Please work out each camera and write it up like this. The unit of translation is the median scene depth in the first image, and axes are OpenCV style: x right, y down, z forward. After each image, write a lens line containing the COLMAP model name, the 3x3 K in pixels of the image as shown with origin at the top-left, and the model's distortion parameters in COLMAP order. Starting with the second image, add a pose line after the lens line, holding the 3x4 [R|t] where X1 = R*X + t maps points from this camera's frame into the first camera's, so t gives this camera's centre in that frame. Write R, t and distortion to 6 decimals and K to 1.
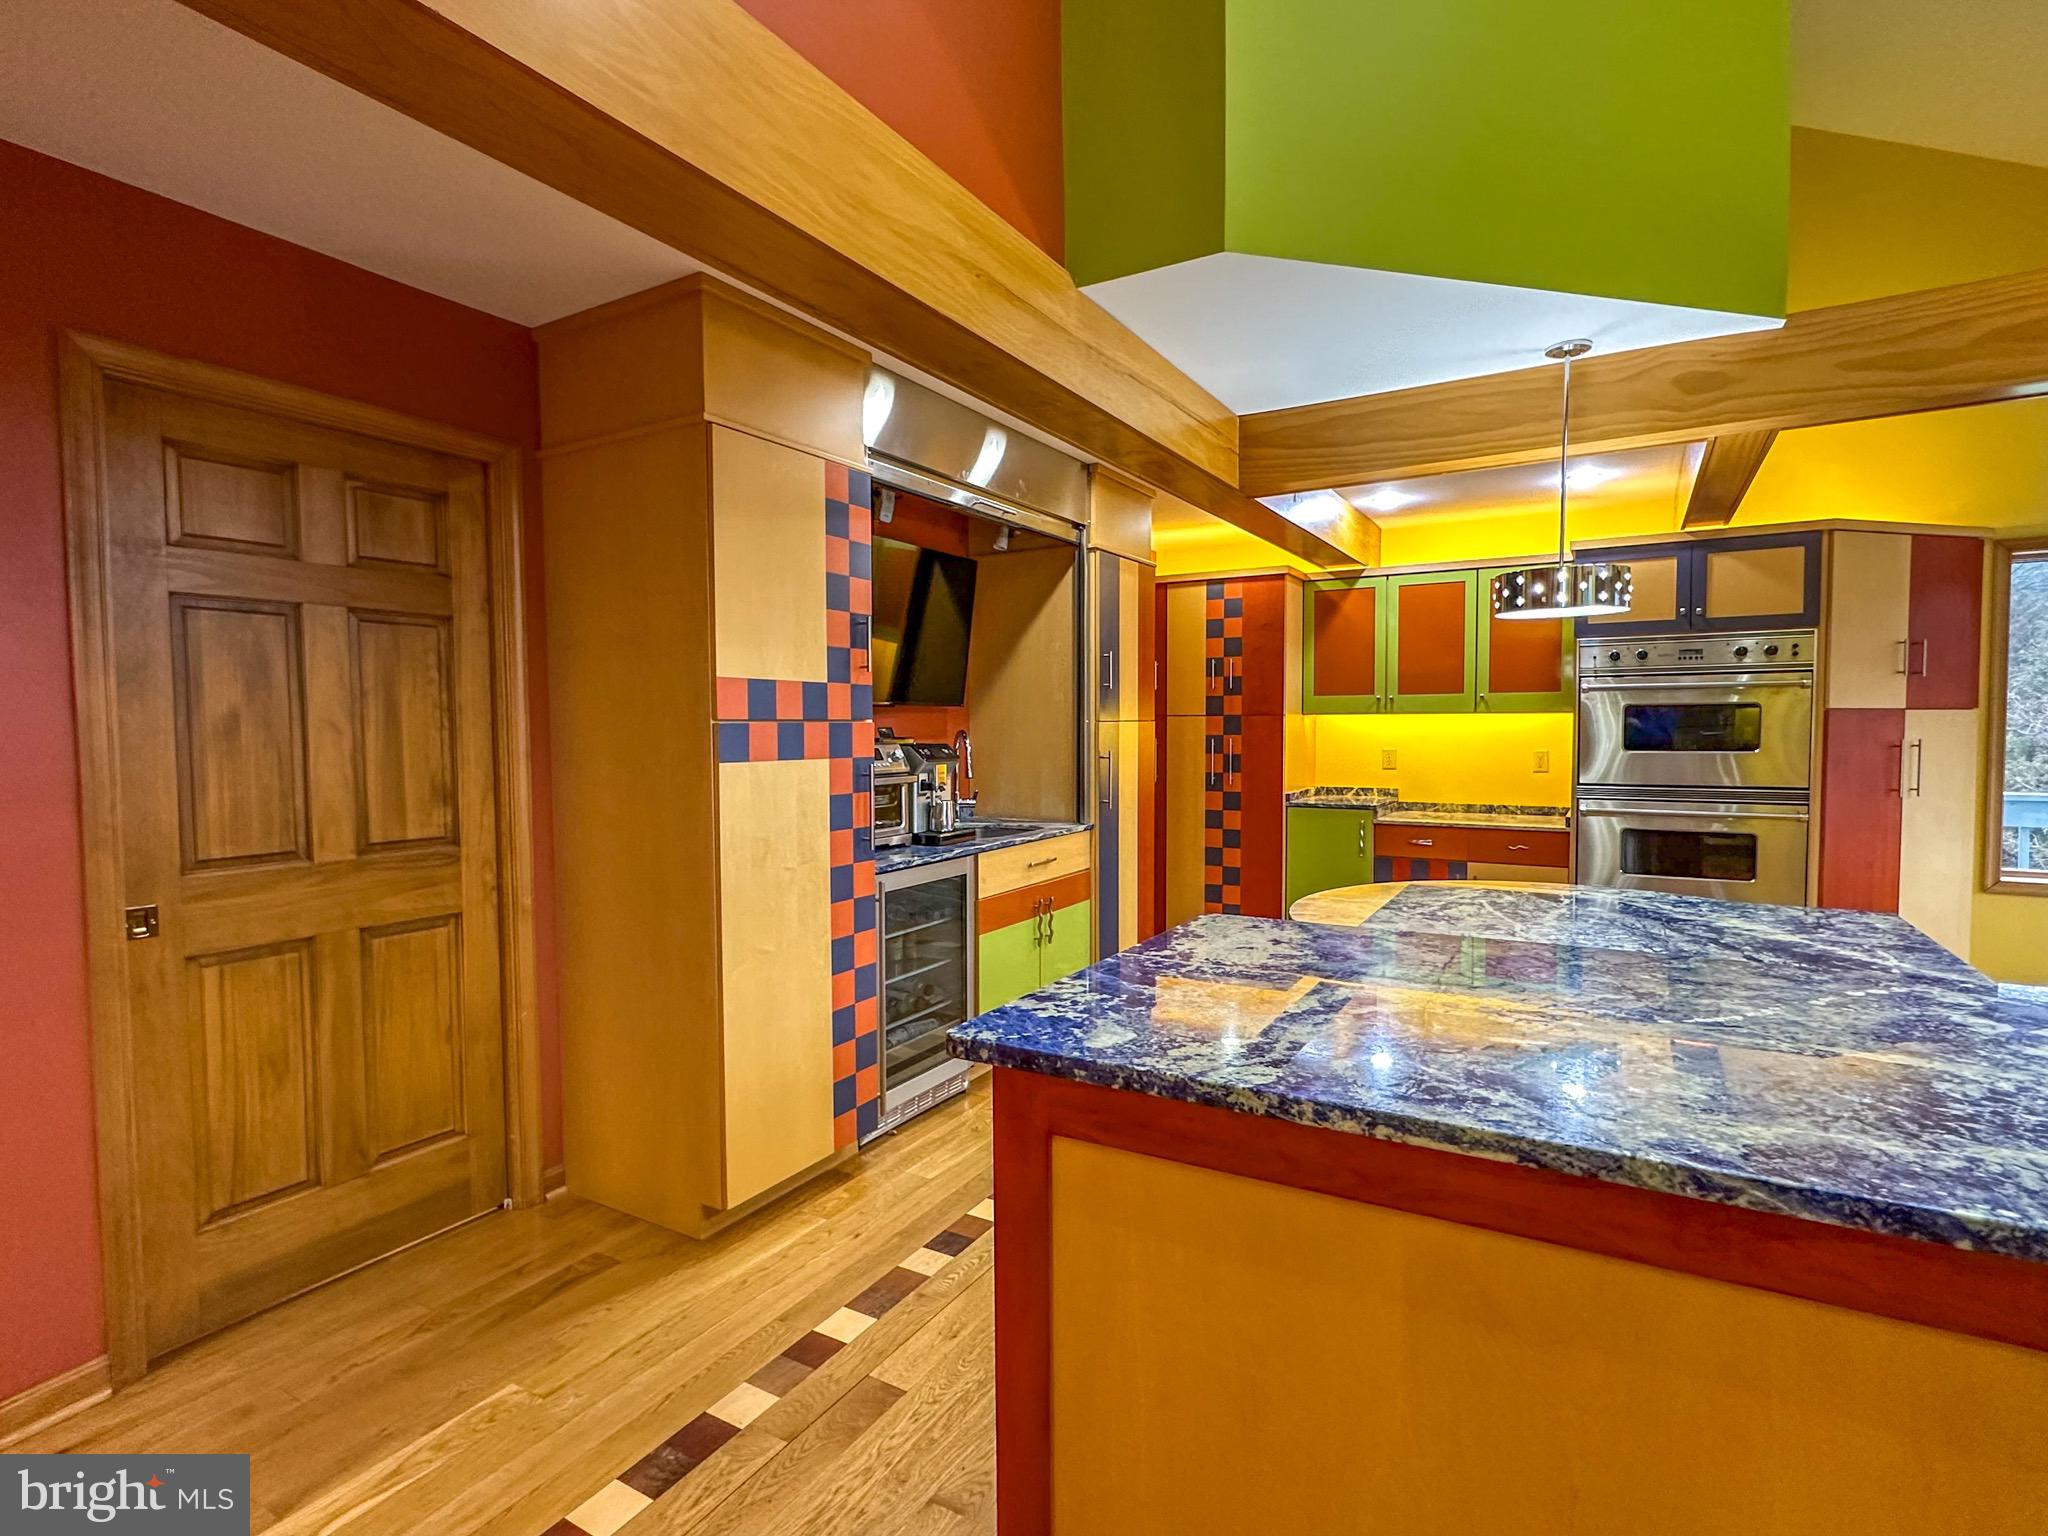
lens RADIAL K [[1009.9, 0, 1023.5], [0, 1009.9, 771.2], [0, 0, 1]] dist [-0.000388, -0.000293]
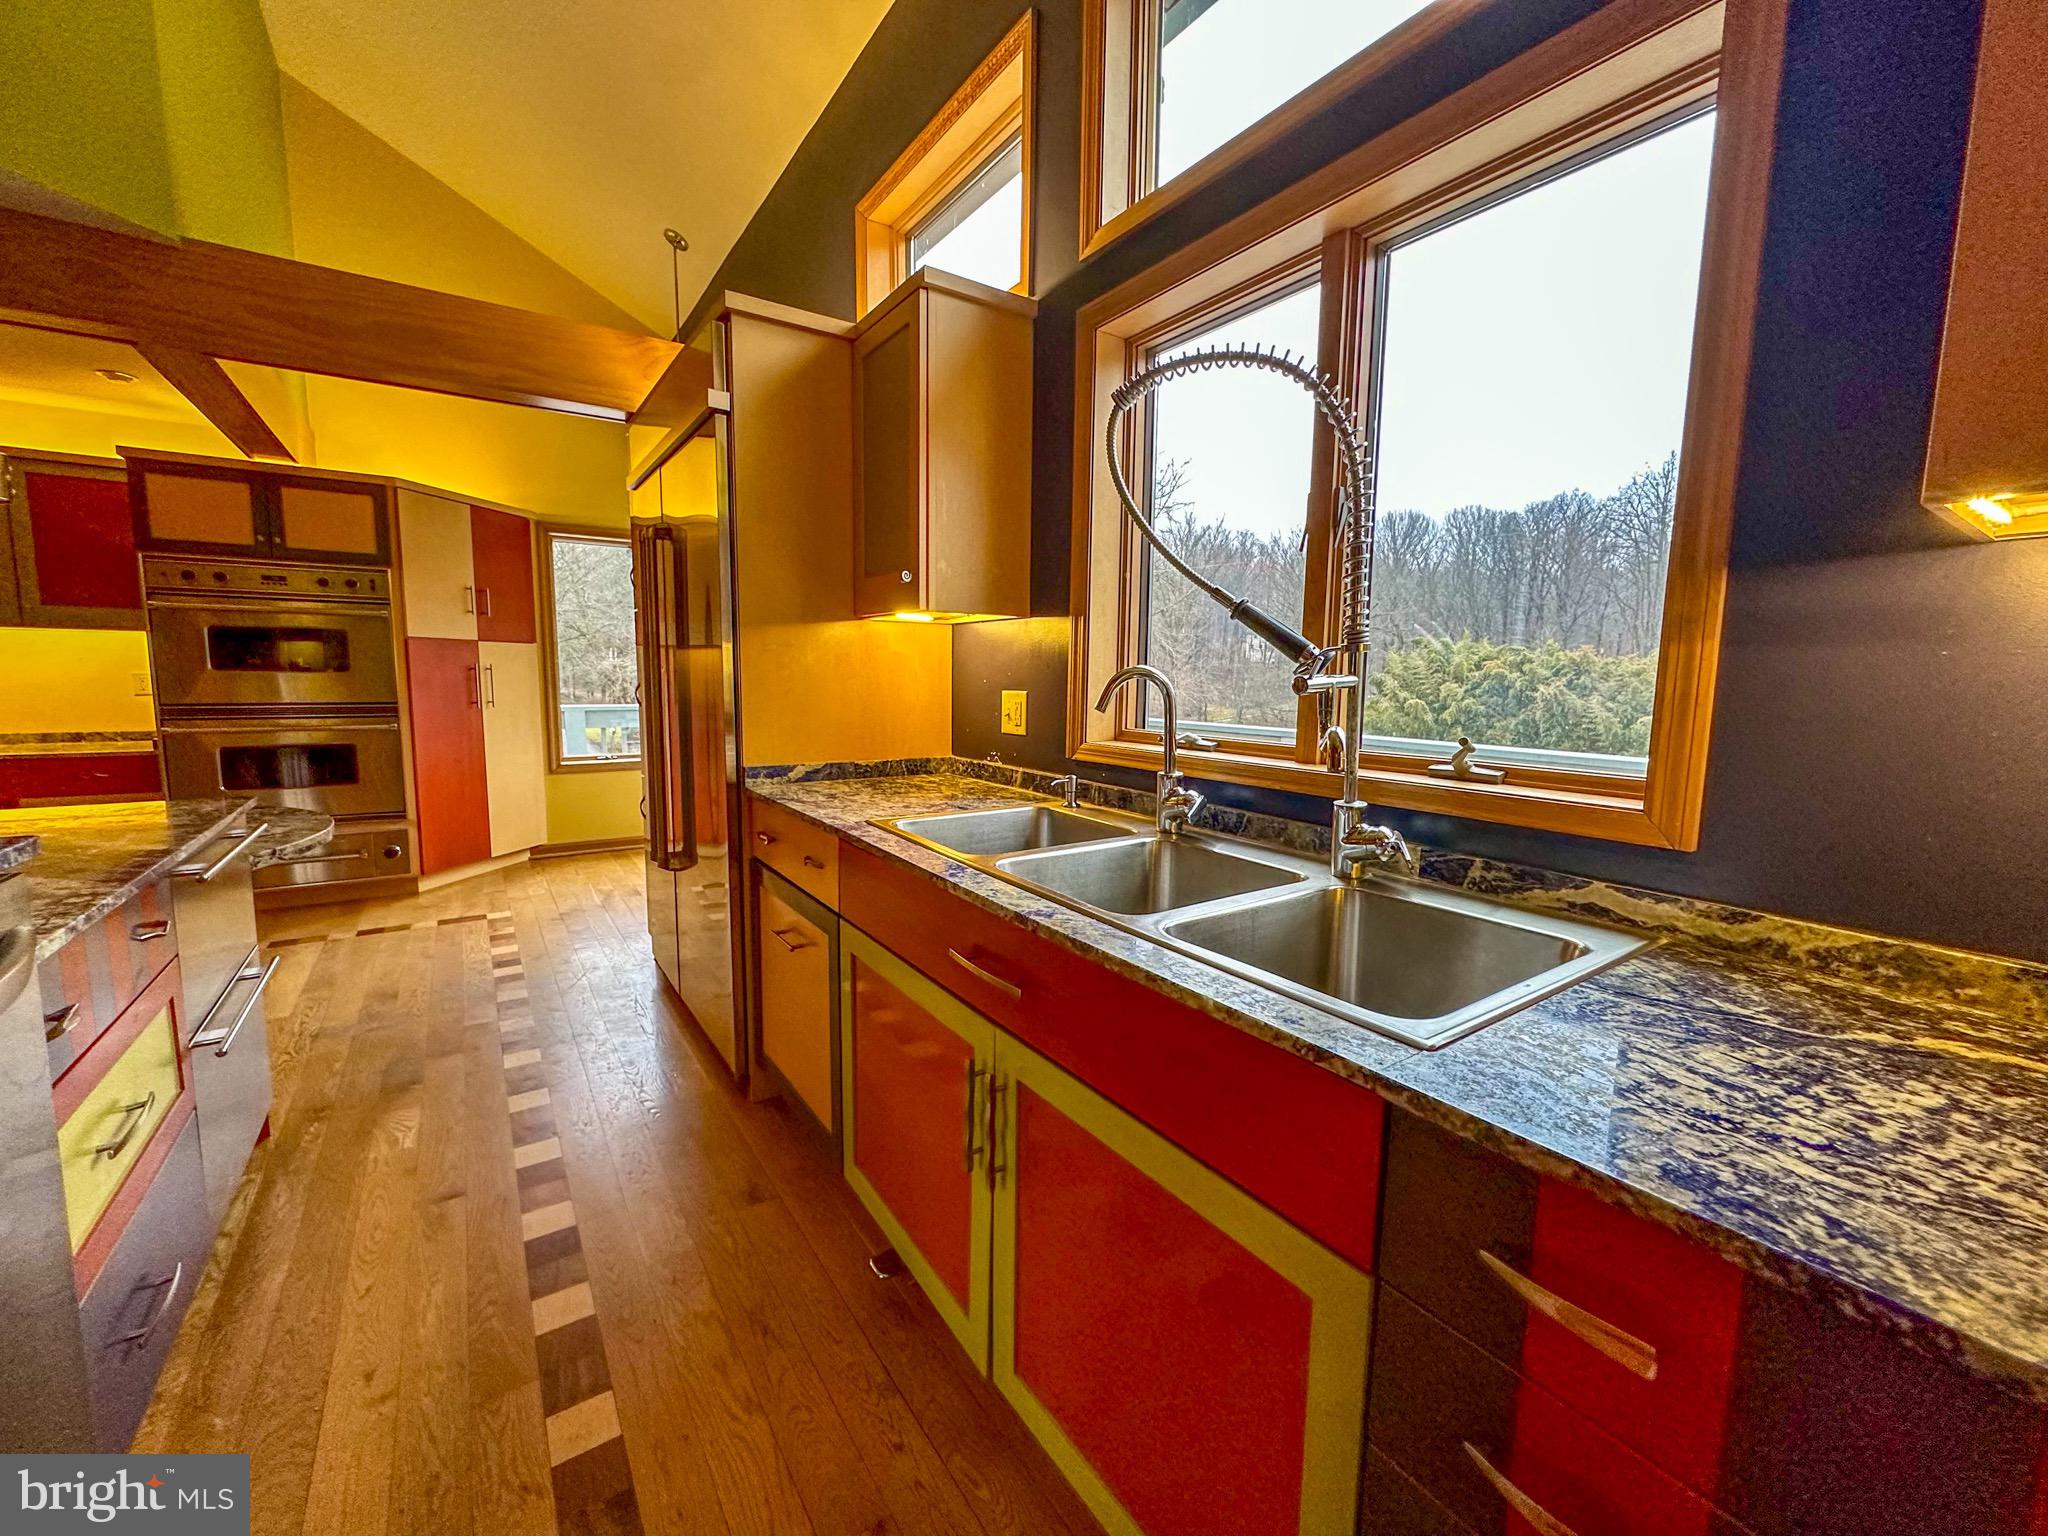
lens RADIAL K [[816.5, 0, 1025.3], [0, 816.5, 767.0], [0, 0, 1]] dist [-0.001222, -0.000181]
pose [[0.422742, -0.092901, 0.901476, 0.289499], [0.023732, 0.995526, 0.091464, 0.031226], [-0.905939, -0.017272, 0.423055, -0.136262]]
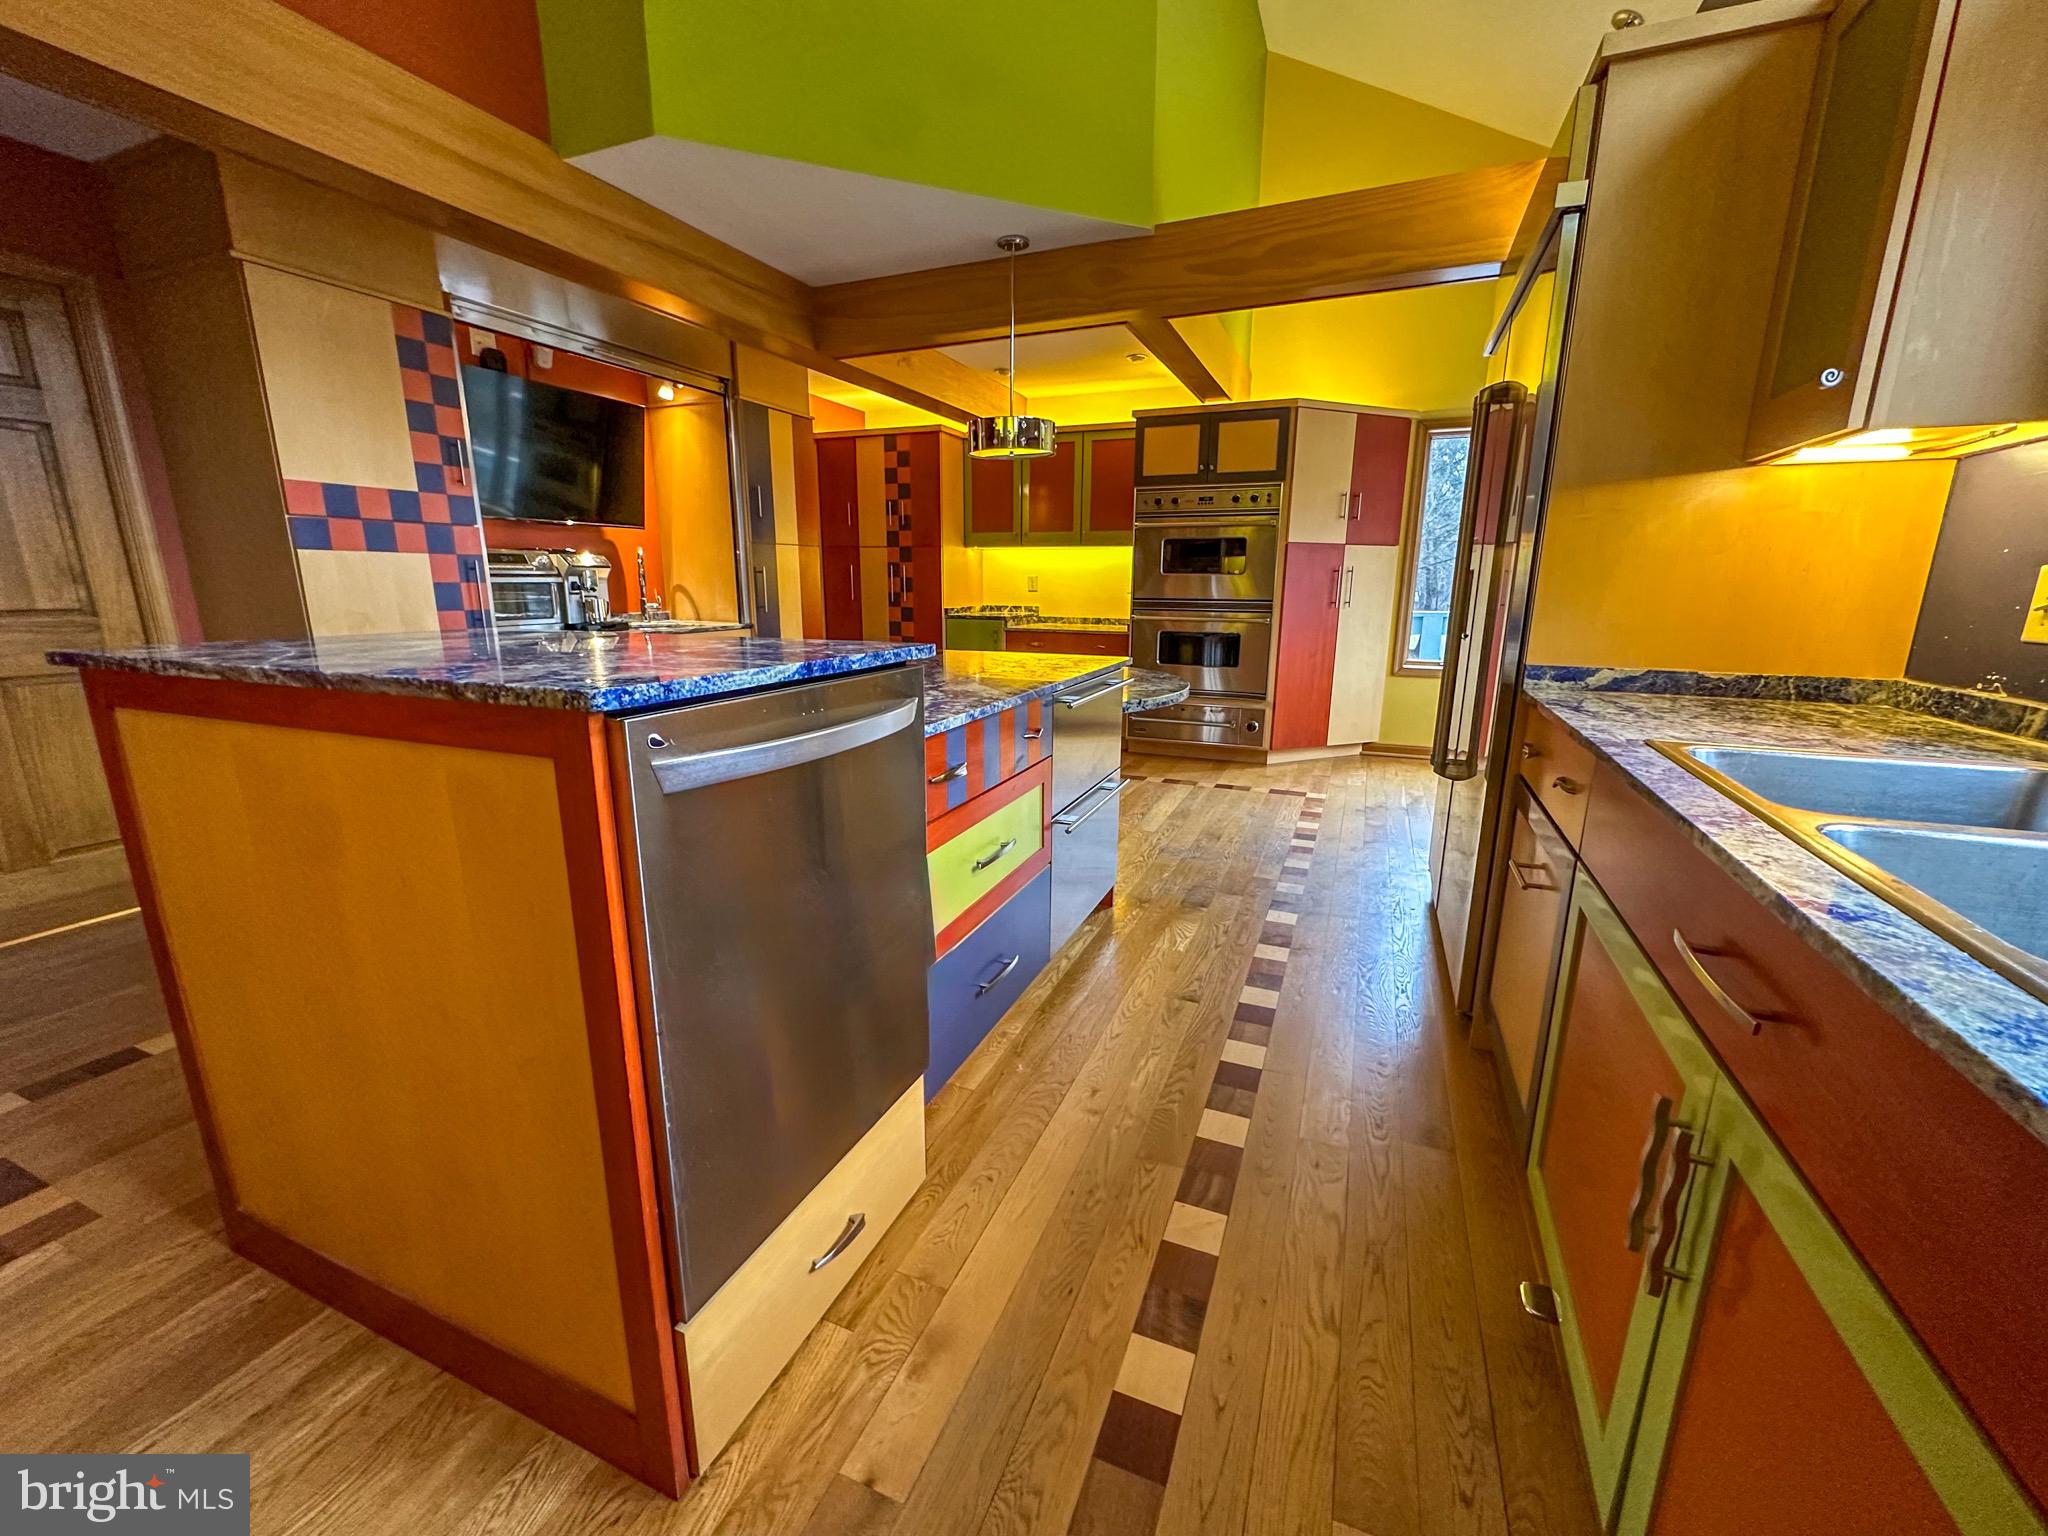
lens RADIAL K [[816.5, 0, 1025.3], [0, 816.5, 767.0], [0, 0, 1]] dist [-0.001222, -0.000181]
pose [[0.990937, -0.018681, 0.133020, 0.388128], [-0.005689, 0.983556, 0.180513, 0.058906], [-0.134205, -0.179633, 0.974536, -0.154791]]
